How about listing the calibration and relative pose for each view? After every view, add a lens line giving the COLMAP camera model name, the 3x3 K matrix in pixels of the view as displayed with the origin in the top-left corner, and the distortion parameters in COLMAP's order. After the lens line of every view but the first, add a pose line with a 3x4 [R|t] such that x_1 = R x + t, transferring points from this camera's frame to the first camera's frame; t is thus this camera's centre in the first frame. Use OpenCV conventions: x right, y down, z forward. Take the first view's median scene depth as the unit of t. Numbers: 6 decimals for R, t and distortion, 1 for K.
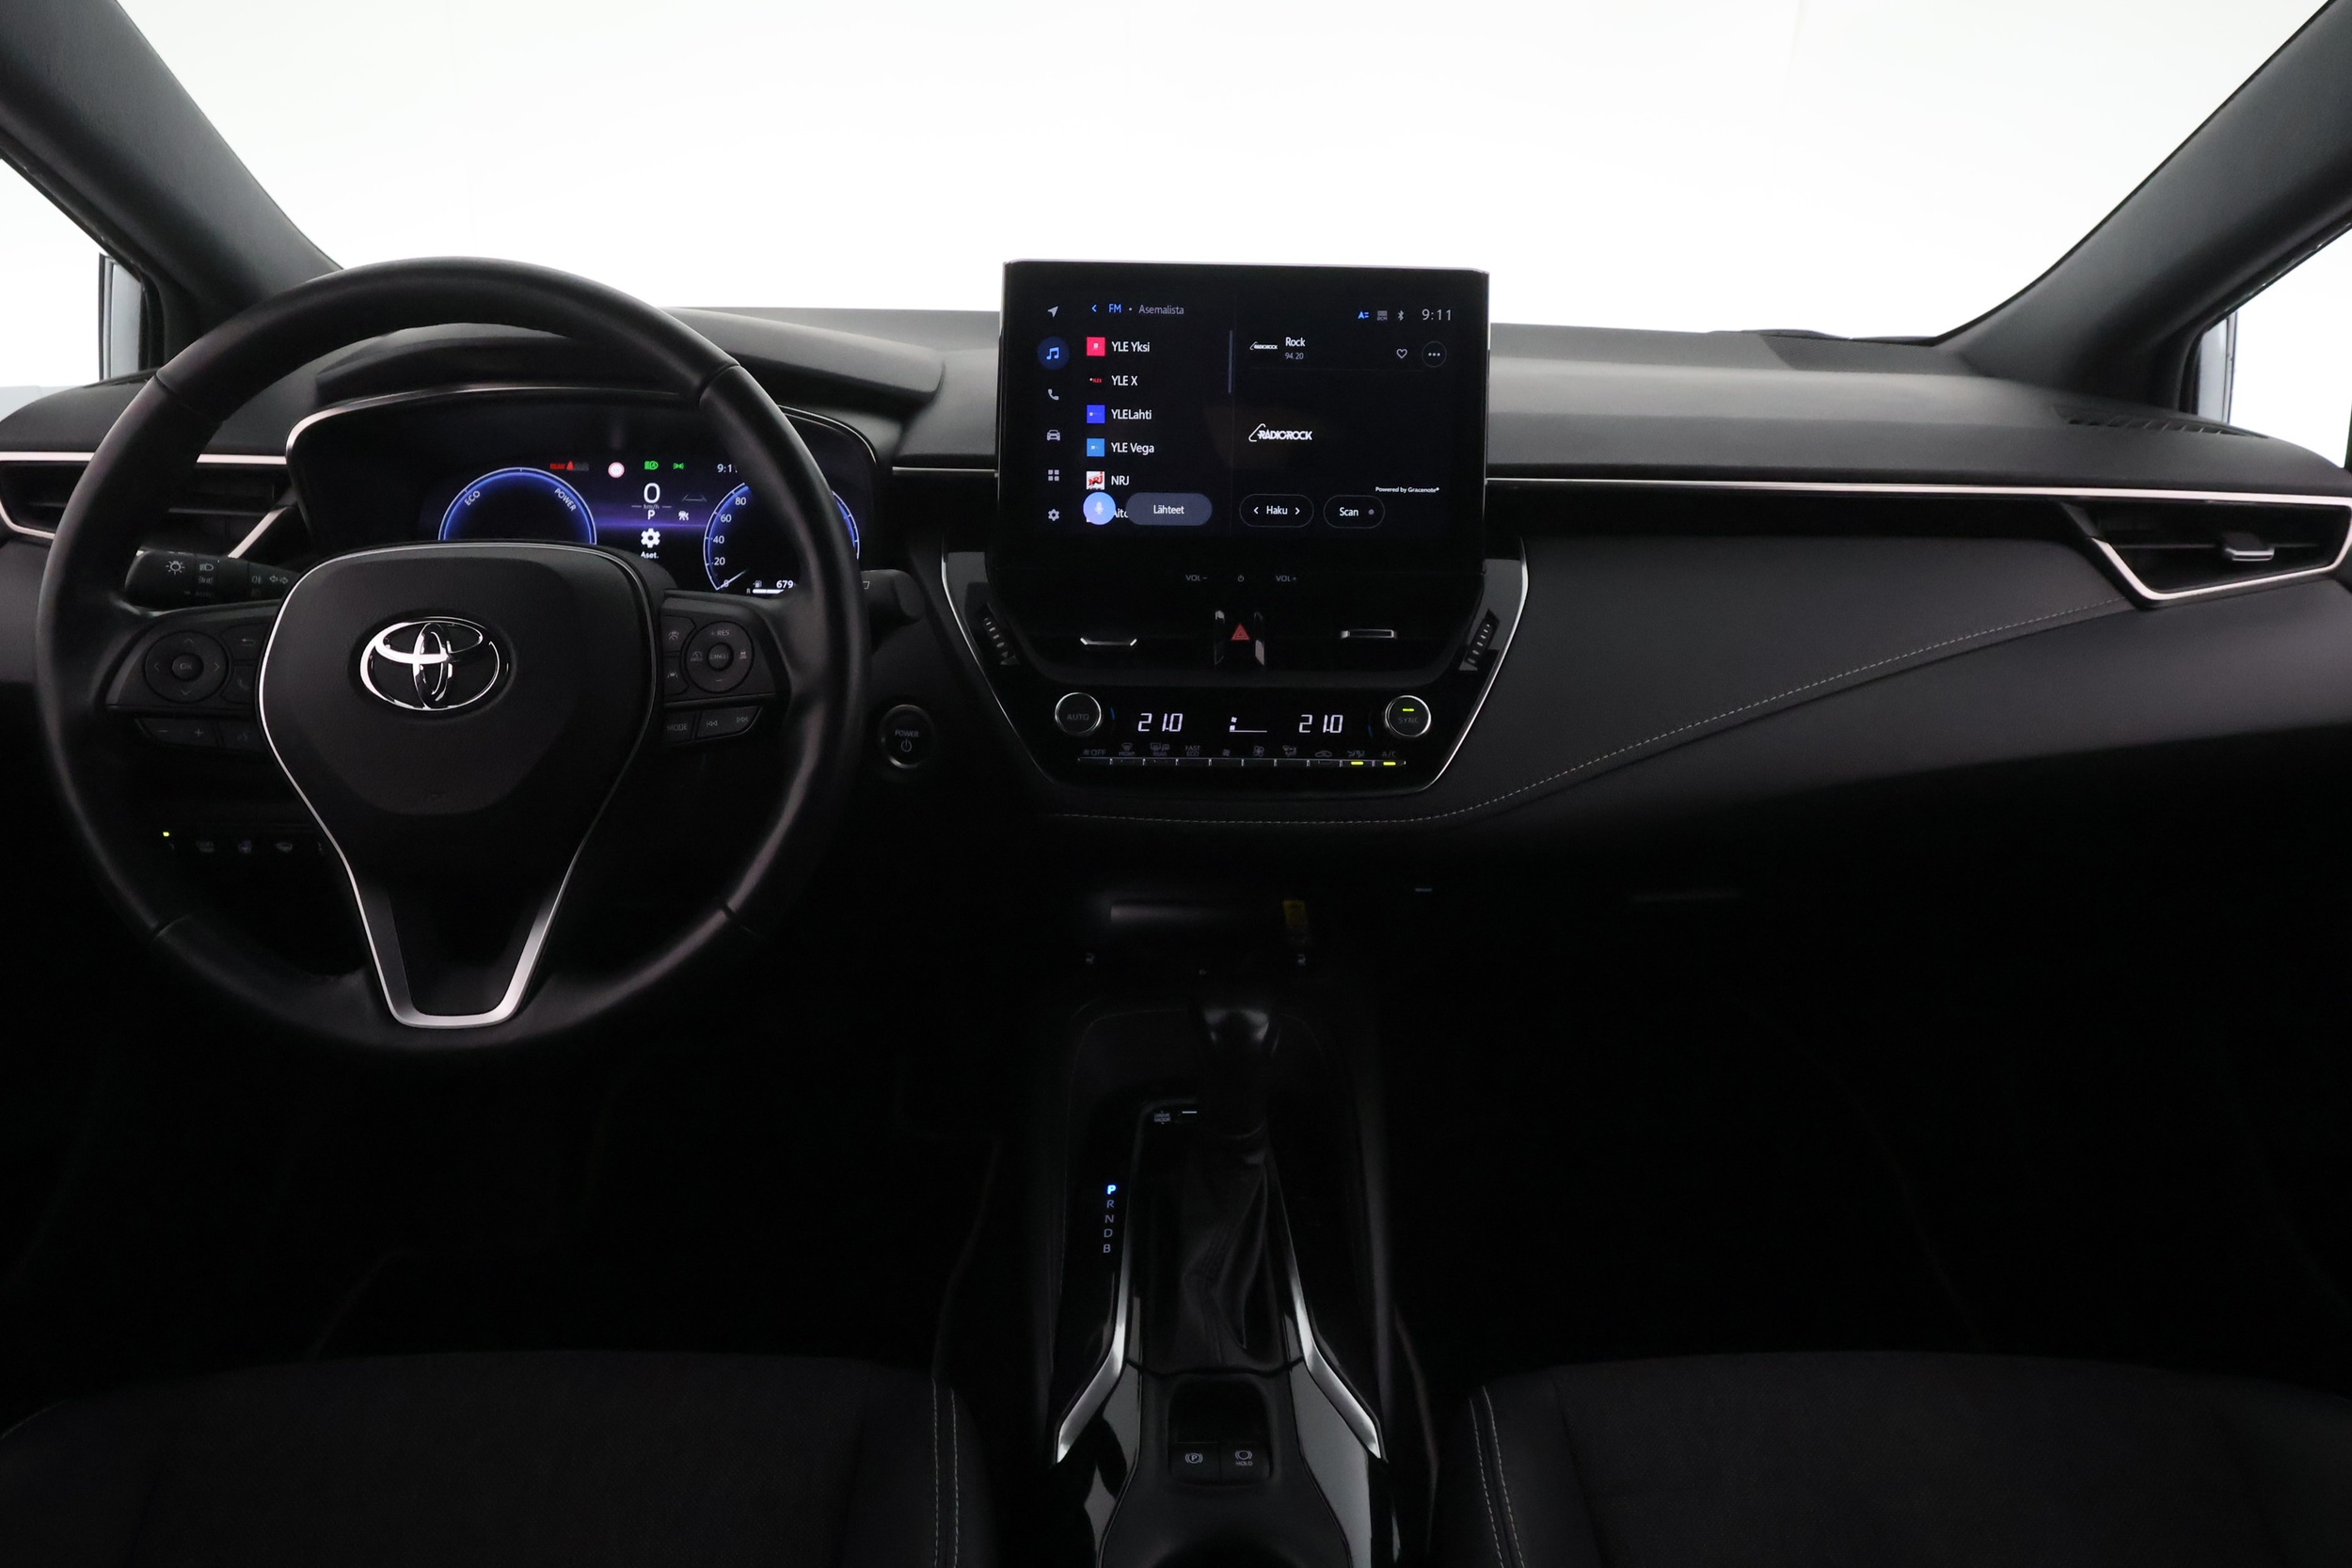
lens RADIAL K [[1624.6, 0, 1179.5], [0, 1624.6, 774.8], [0, 0, 1]] dist [-0.027700, 0.010674]
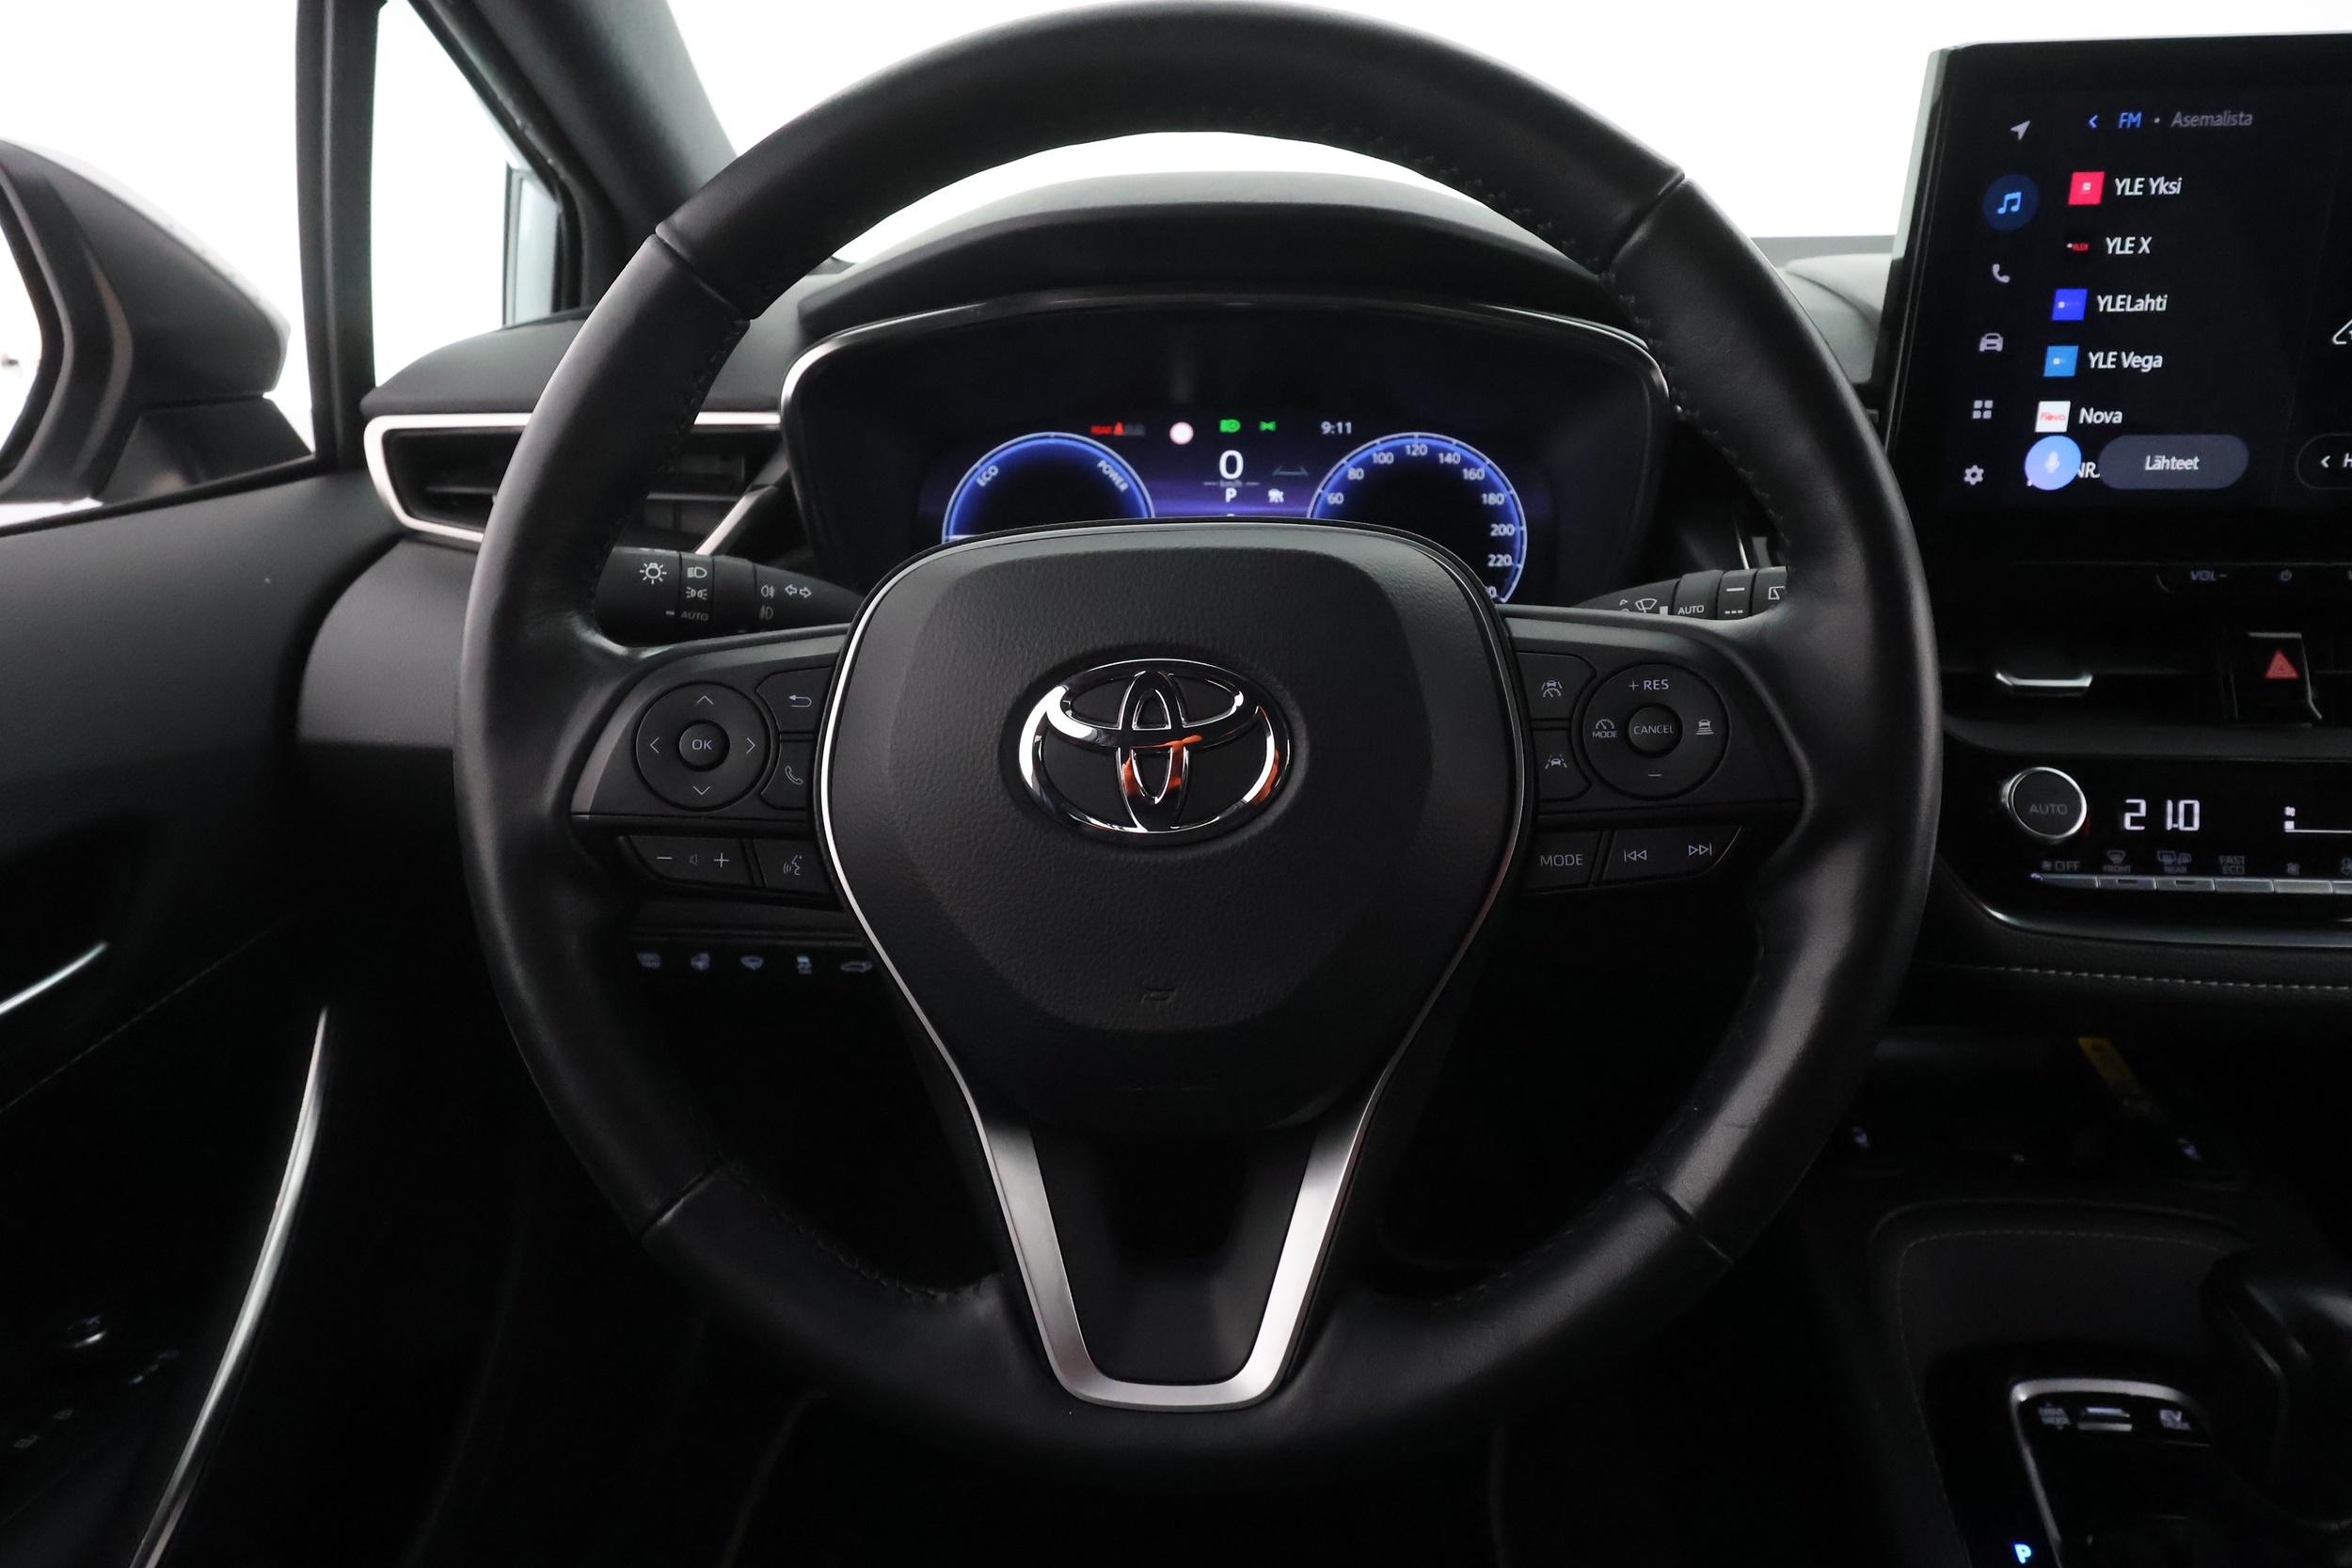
lens RADIAL K [[1532.0, 0, 1174.5], [0, 1532.0, 790.5], [0, 0, 1]] dist [-0.011396, 0.000368]
pose [[0.988910, 0.008584, -0.148269, -0.297802], [-0.006403, 0.999864, 0.015177, -0.048752], [0.148380, -0.014059, 0.988831, 0.391982]]
